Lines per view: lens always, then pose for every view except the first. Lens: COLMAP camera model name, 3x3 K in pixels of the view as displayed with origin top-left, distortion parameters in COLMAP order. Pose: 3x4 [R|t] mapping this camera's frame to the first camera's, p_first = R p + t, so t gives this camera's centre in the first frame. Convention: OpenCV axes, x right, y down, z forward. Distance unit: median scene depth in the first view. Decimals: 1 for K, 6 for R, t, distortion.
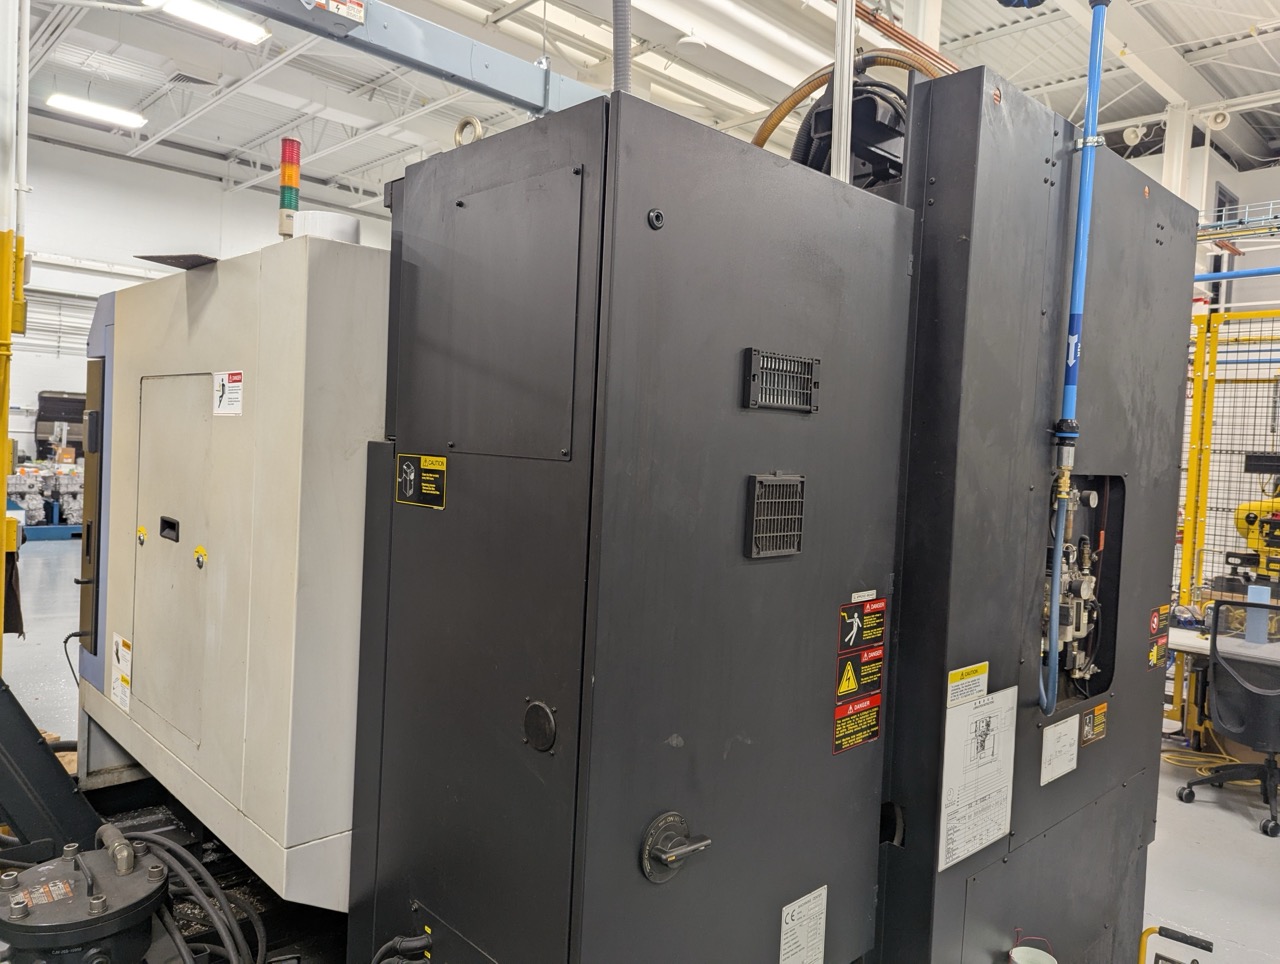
lens RADIAL K [[910.5, 0, 635.7], [0, 910.5, 470.5], [0, 0, 1]] dist [0.047977, -0.043623]
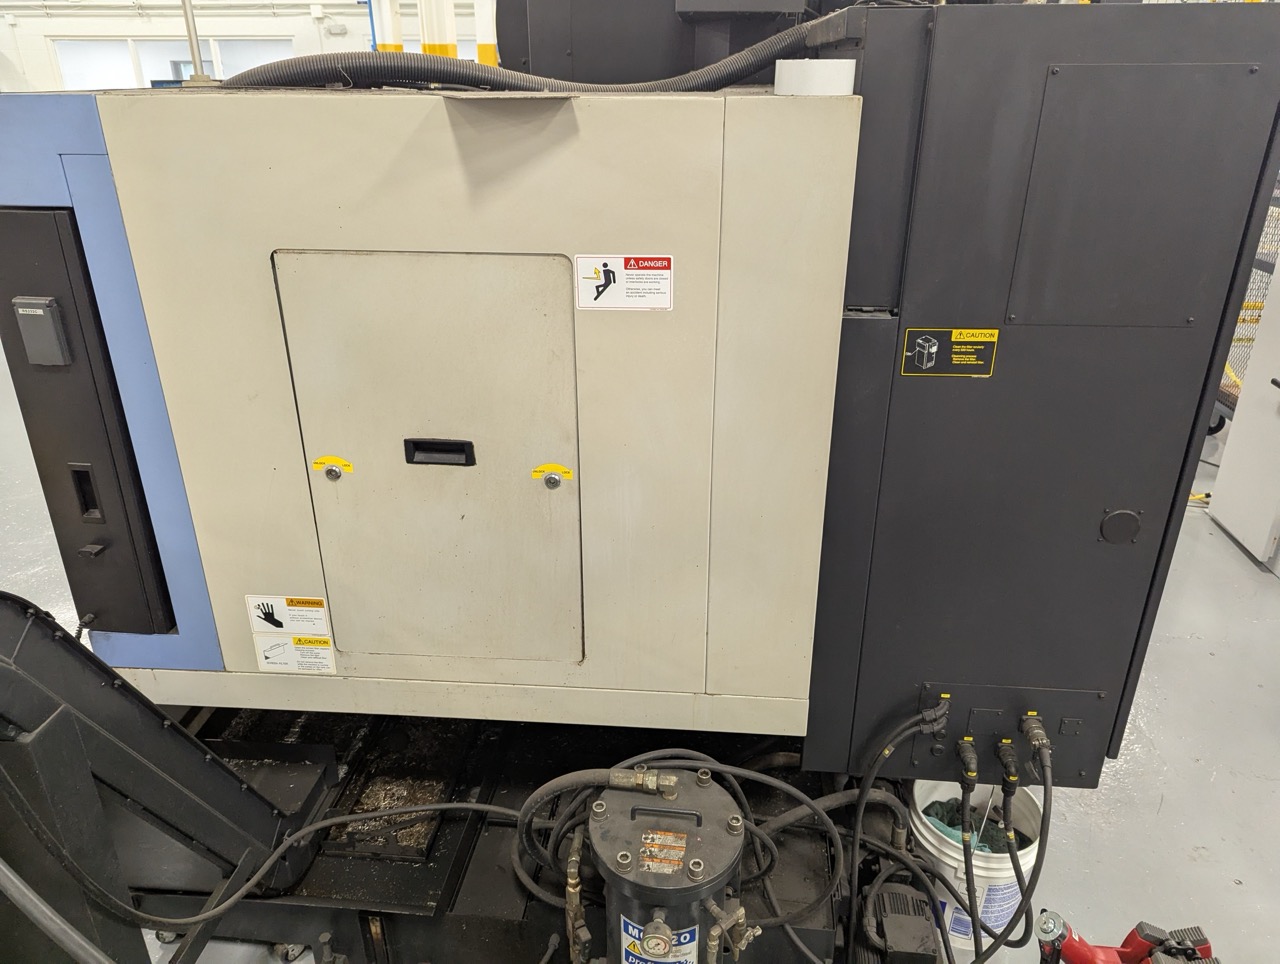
lens RADIAL K [[910.5, 0, 635.7], [0, 910.5, 470.5], [0, 0, 1]] dist [0.047977, -0.043623]
pose [[0.749194, -0.311400, 0.584583, -1.129796], [0.060545, 0.911092, 0.407733, -0.306423], [-0.659577, -0.270078, 0.701438, 0.462192]]
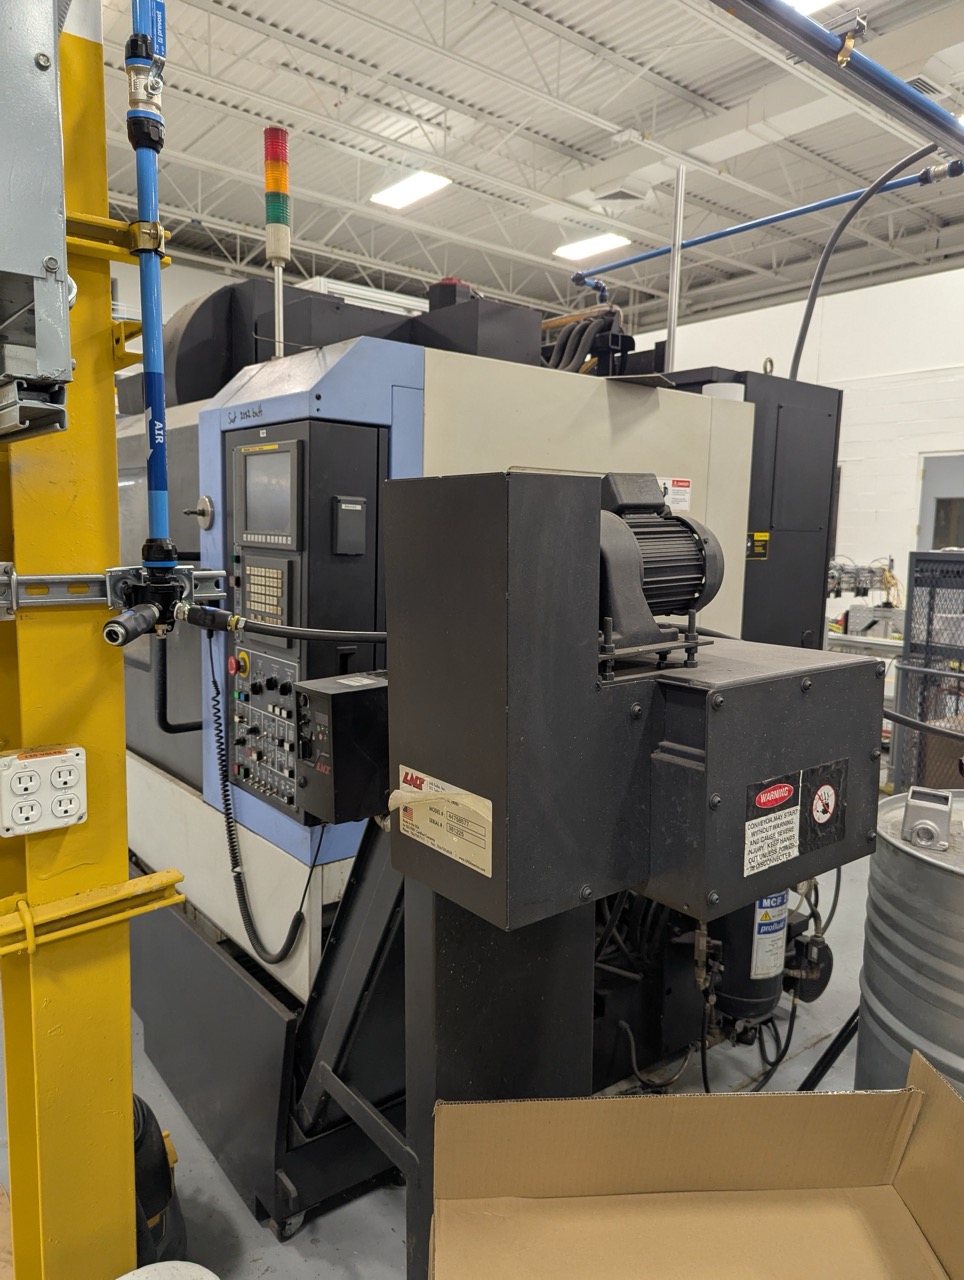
lens RADIAL K [[910.5, 0, 482.0], [0, 910.5, 640.0], [0, 0, 1]] dist [0.047977, -0.043623]
pose [[0.088188, -0.169377, 0.981598, -2.151463], [0.012611, 0.985548, 0.168926, -0.123087], [-0.996024, -0.002518, 0.089050, 1.369591]]
